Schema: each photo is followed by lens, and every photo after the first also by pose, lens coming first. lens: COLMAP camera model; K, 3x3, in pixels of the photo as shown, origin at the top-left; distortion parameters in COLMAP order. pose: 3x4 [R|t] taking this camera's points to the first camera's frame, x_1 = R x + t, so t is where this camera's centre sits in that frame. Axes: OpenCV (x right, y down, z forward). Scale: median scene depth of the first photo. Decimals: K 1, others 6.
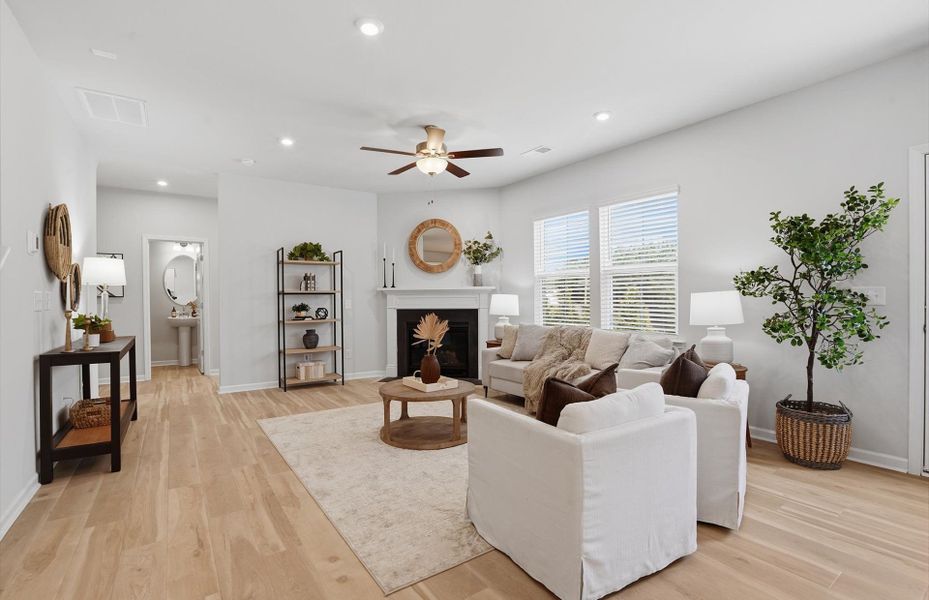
lens RADIAL K [[435.3, 0, 464.9], [0, 435.3, 304.0], [0, 0, 1]] dist [-0.021759, 0.000439]
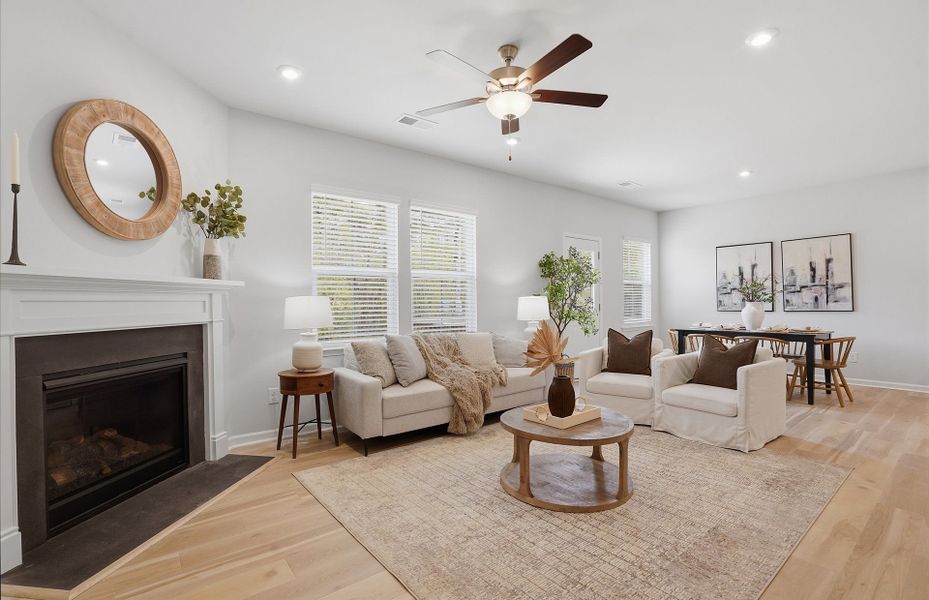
lens RADIAL K [[419.9, 0, 464.5], [0, 419.9, 300.0], [0, 0, 1]] dist [-0.012177, 0.000353]
pose [[-0.072713, 0.011131, 0.997291, -0.677596], [0.024908, 0.999646, -0.009341, -0.005584], [-0.997042, 0.024161, -0.072965, 1.041160]]
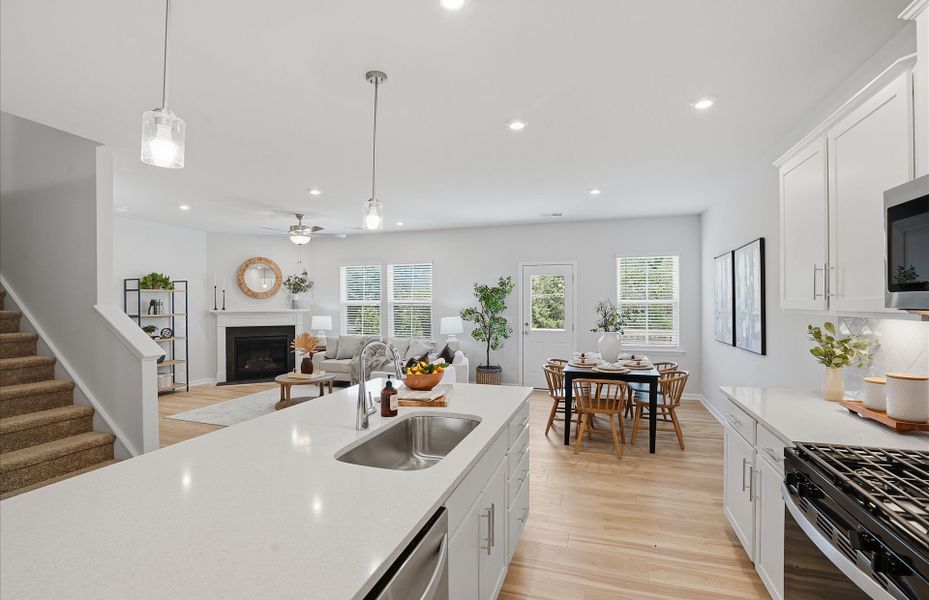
lens RADIAL K [[435.3, 0, 464.9], [0, 435.3, 304.0], [0, 0, 1]] dist [-0.021759, 0.000439]
pose [[0.813140, 0.004762, 0.582049, -0.466125], [0.002991, 0.999919, -0.012358, -0.053623], [-0.582061, 0.011789, 0.813060, -0.588892]]
